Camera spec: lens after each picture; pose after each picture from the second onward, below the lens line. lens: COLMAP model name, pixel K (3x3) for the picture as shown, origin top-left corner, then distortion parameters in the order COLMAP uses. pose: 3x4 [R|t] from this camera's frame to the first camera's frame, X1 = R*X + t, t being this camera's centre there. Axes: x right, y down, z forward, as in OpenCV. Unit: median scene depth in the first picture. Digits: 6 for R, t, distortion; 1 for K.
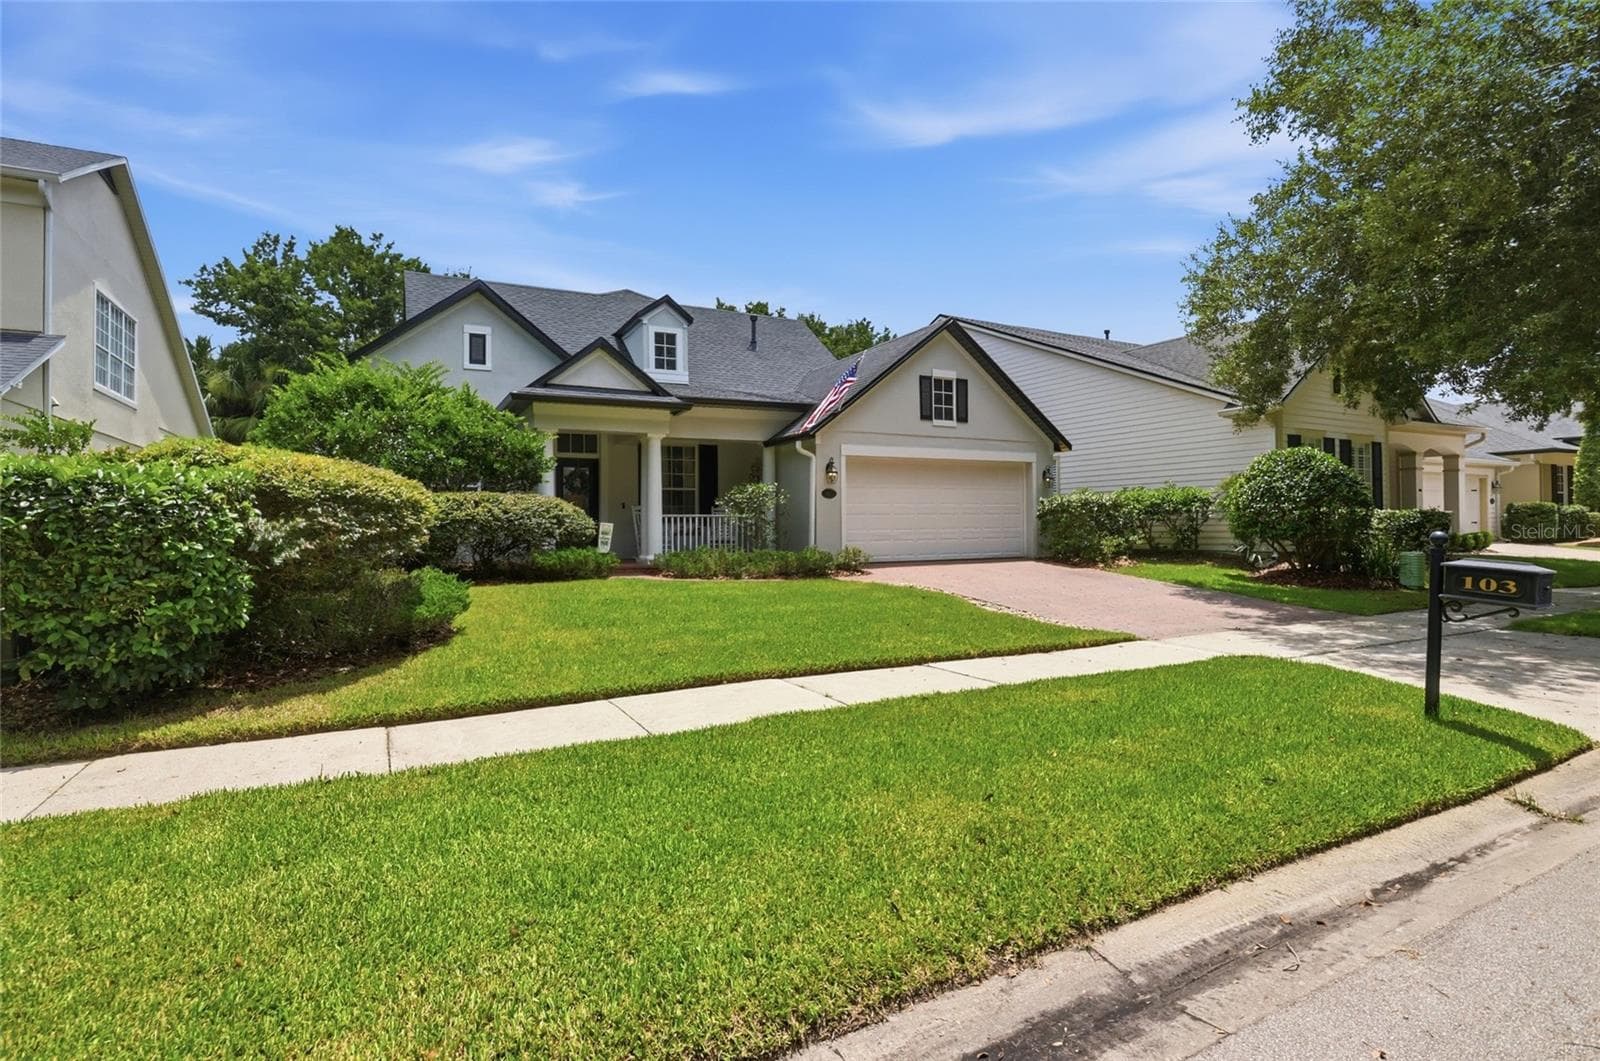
lens RADIAL K [[802.3, 0, 800.0], [0, 802.3, 530.5], [0, 0, 1]] dist [-0.008803, 0.001025]
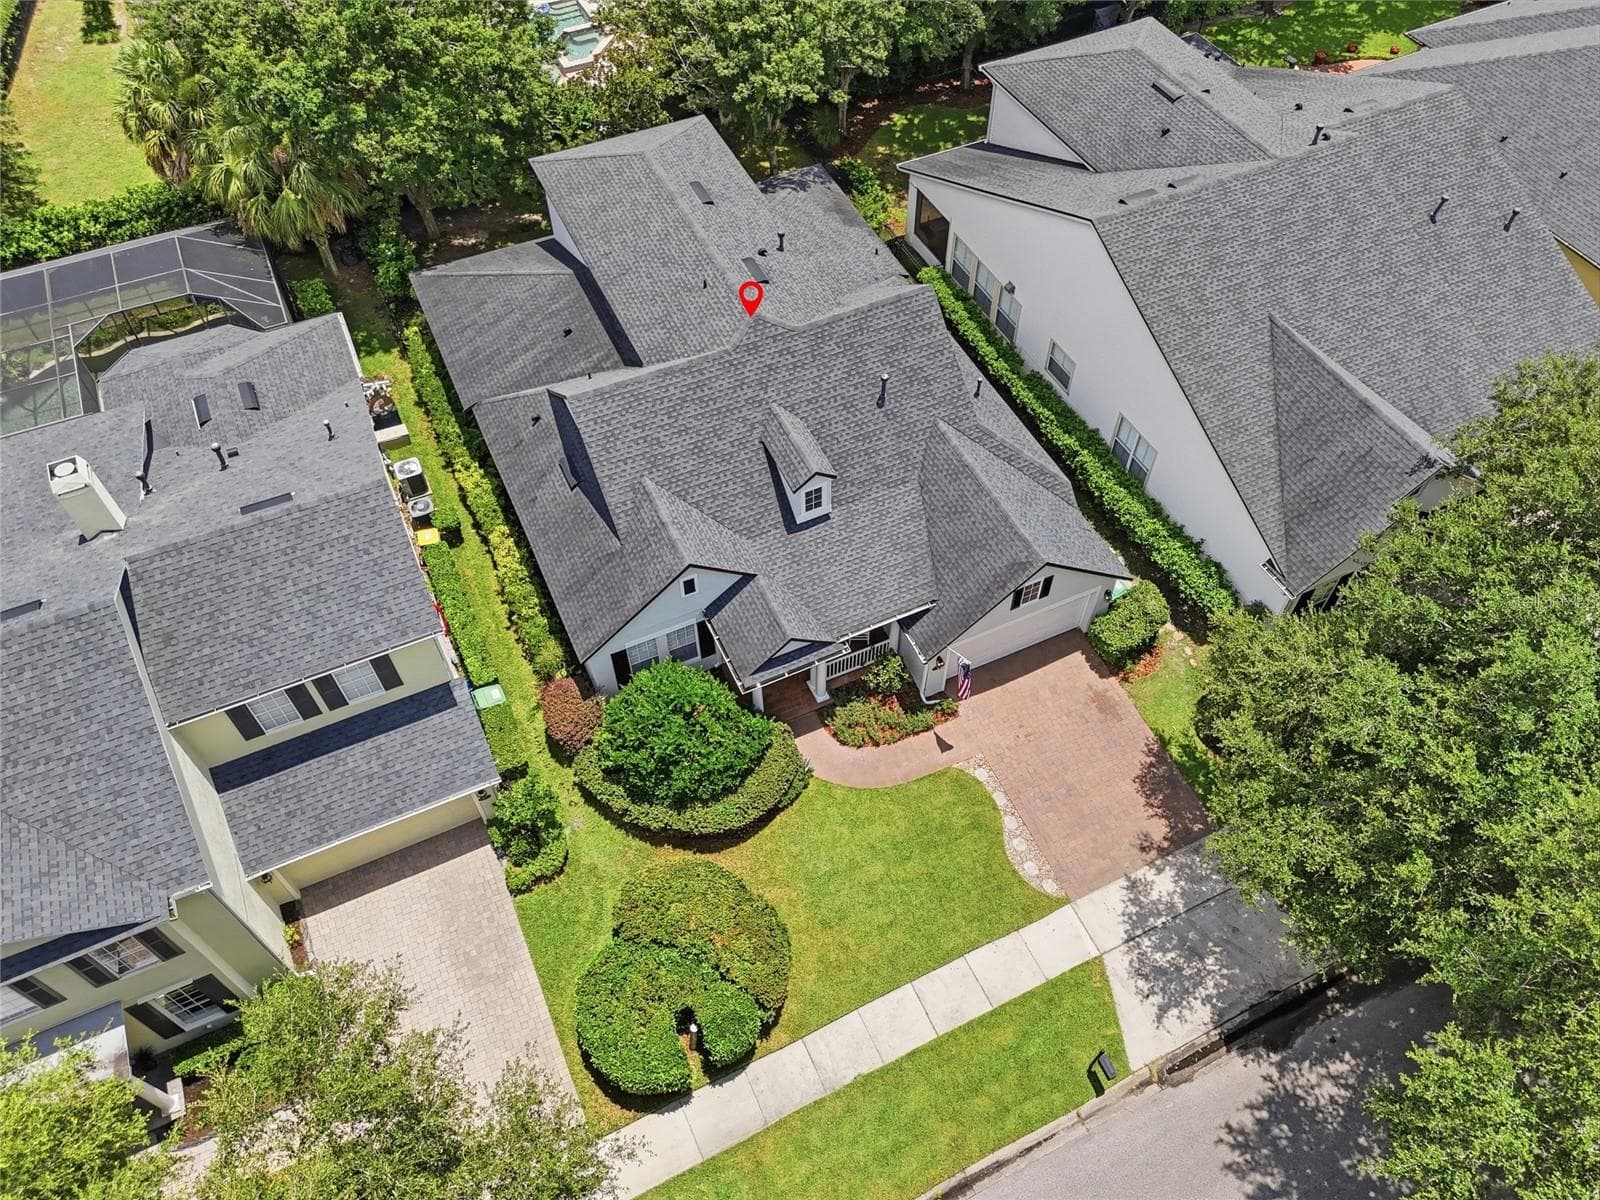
lens RADIAL K [[1179.8, 0, 800.0], [0, 1179.8, 600.0], [0, 0, 1]] dist [0.080195, -0.074983]
pose [[0.999126, 0.033471, -0.025030, -0.163002], [0.000134, 0.596314, 0.802751, -1.828207], [0.041795, -0.802053, 0.595789, -0.209543]]
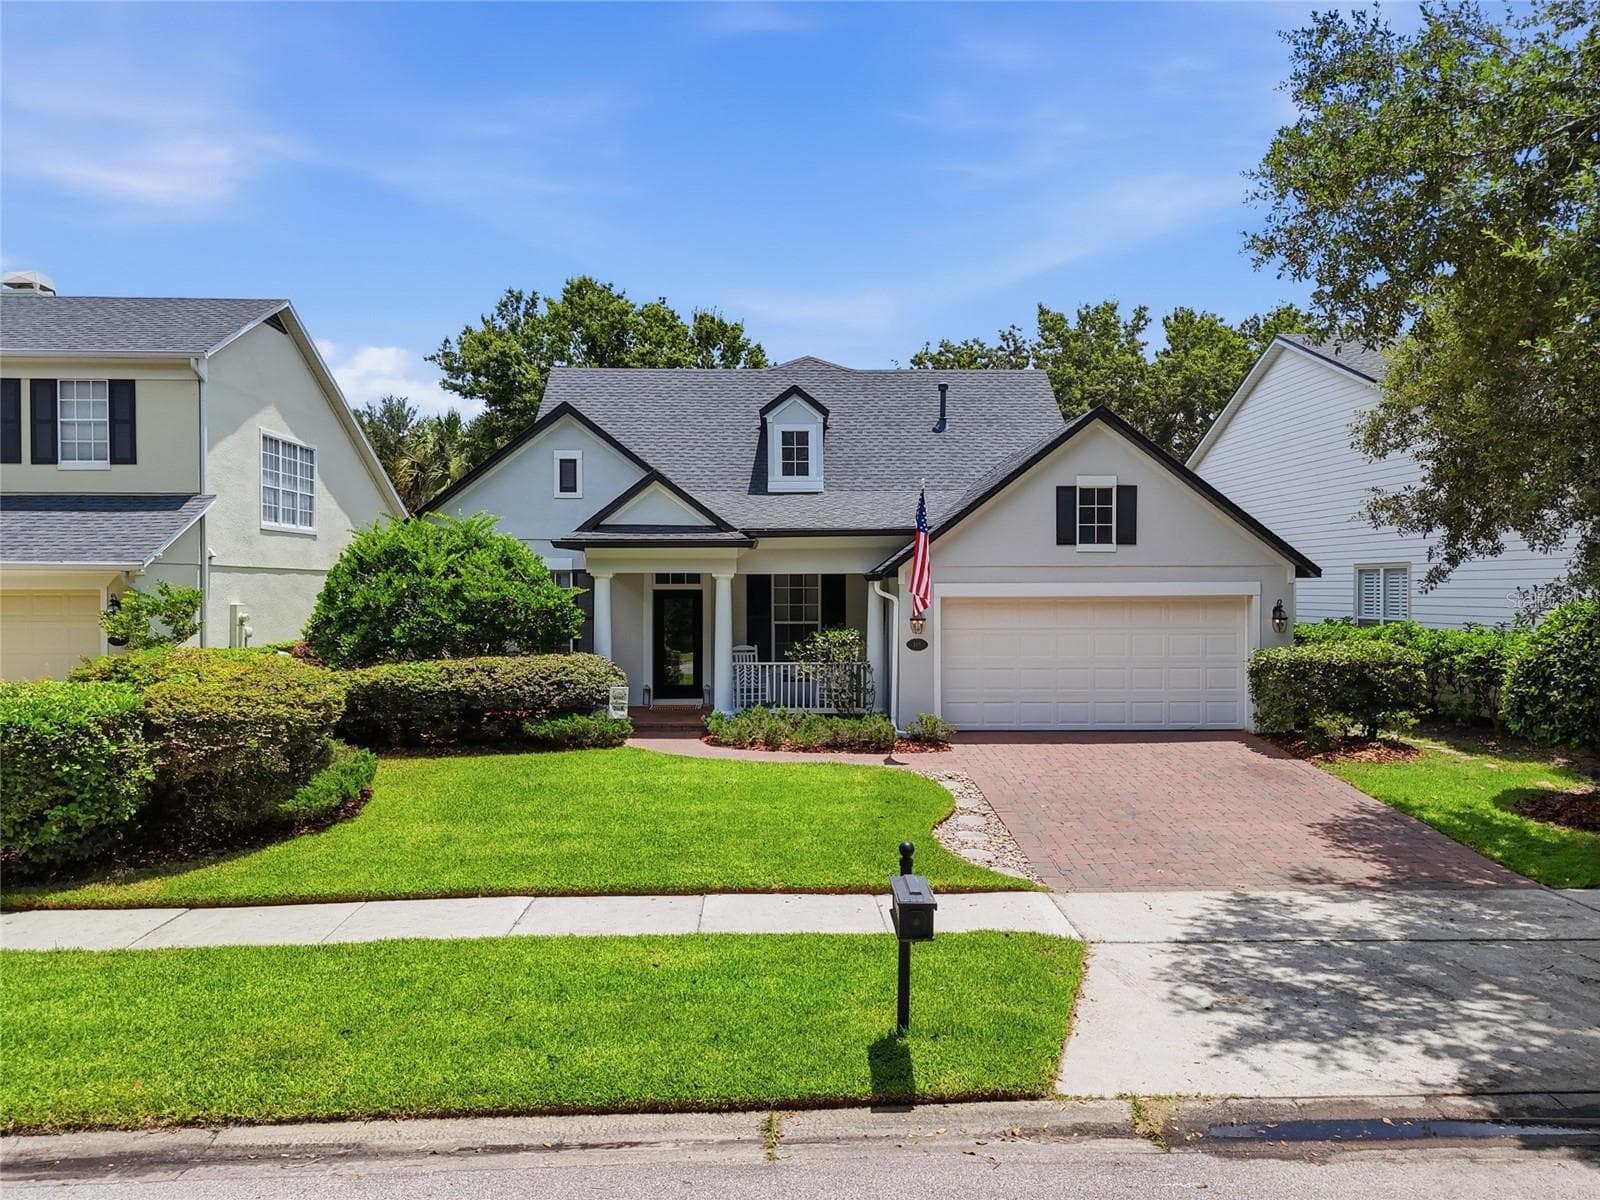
lens RADIAL K [[1179.8, 0, 800.0], [0, 1179.8, 600.0], [0, 0, 1]] dist [0.080195, -0.074983]
pose [[0.900724, 0.011993, -0.434227, 0.432705], [-0.007148, 0.999893, 0.012789, -0.102804], [0.434334, -0.008416, 0.900713, -0.116088]]
